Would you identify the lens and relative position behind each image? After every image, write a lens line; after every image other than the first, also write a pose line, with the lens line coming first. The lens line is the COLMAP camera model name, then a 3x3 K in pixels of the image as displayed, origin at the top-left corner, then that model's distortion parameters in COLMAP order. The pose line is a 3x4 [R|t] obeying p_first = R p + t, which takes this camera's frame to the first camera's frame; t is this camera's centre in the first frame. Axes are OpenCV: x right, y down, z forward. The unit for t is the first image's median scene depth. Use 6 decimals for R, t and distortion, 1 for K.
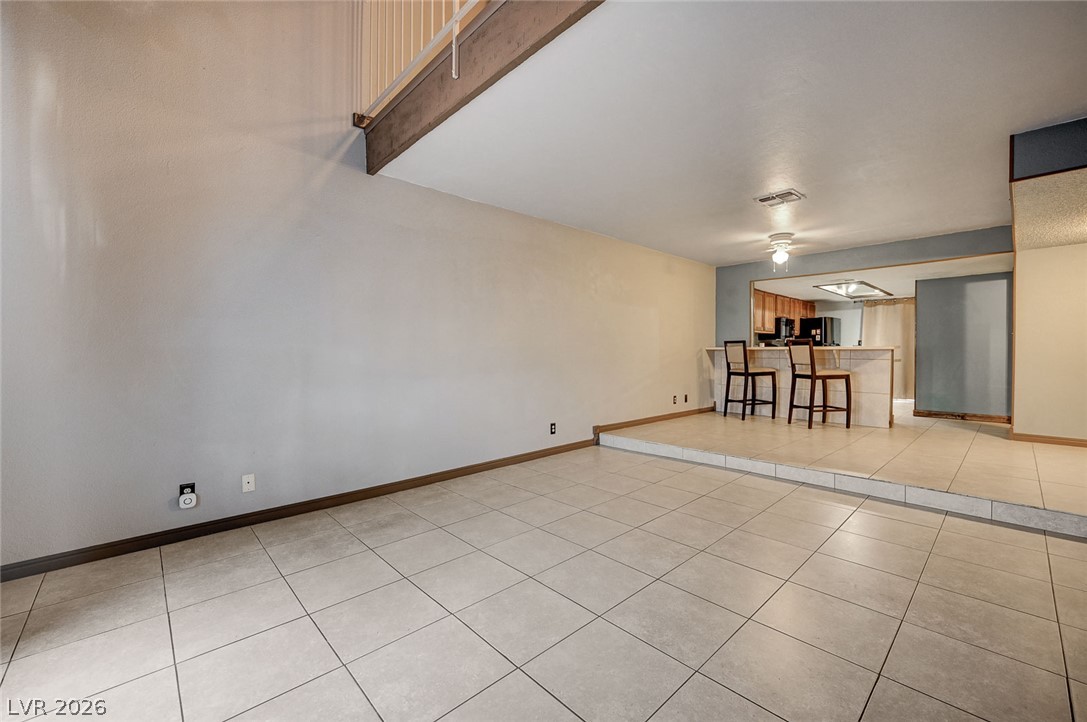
lens RADIAL K [[437.4, 0, 539.1], [0, 437.4, 355.3], [0, 0, 1]] dist [-0.002508, 0.001442]
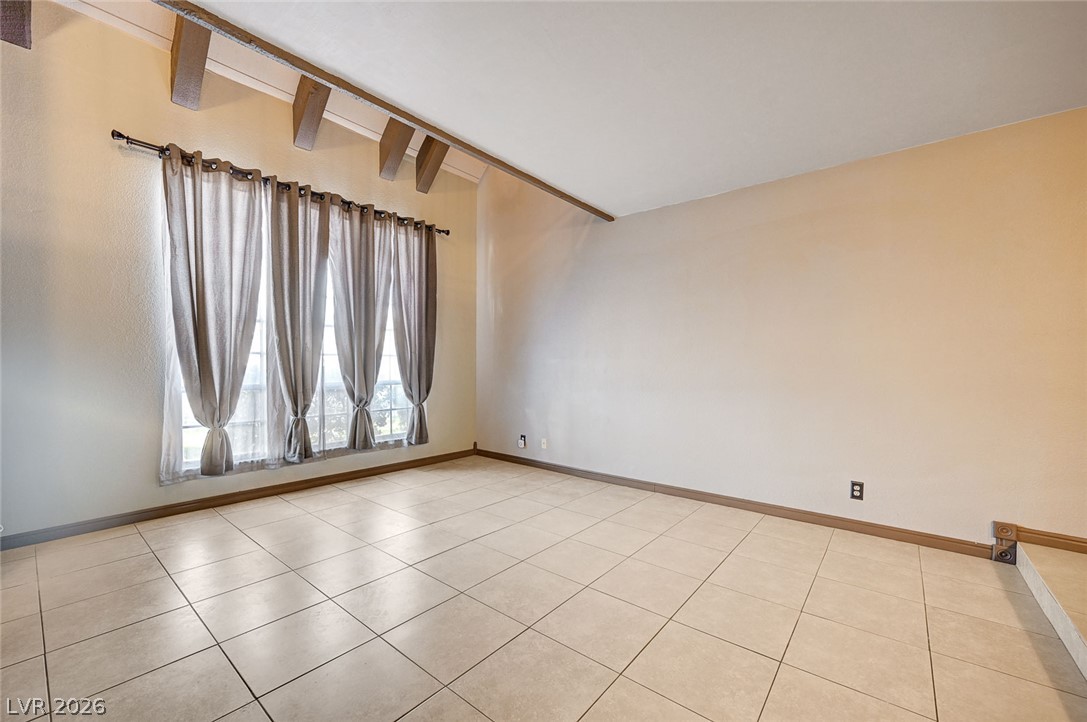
lens RADIAL K [[437.4, 0, 547.3], [0, 437.4, 367.5], [0, 0, 1]] dist [-0.002508, 0.001442]
pose [[0.136410, 0.020456, -0.990441, 0.867406], [-0.008346, 0.999775, 0.019499, -0.026017], [0.990617, 0.005607, 0.136550, 0.693610]]
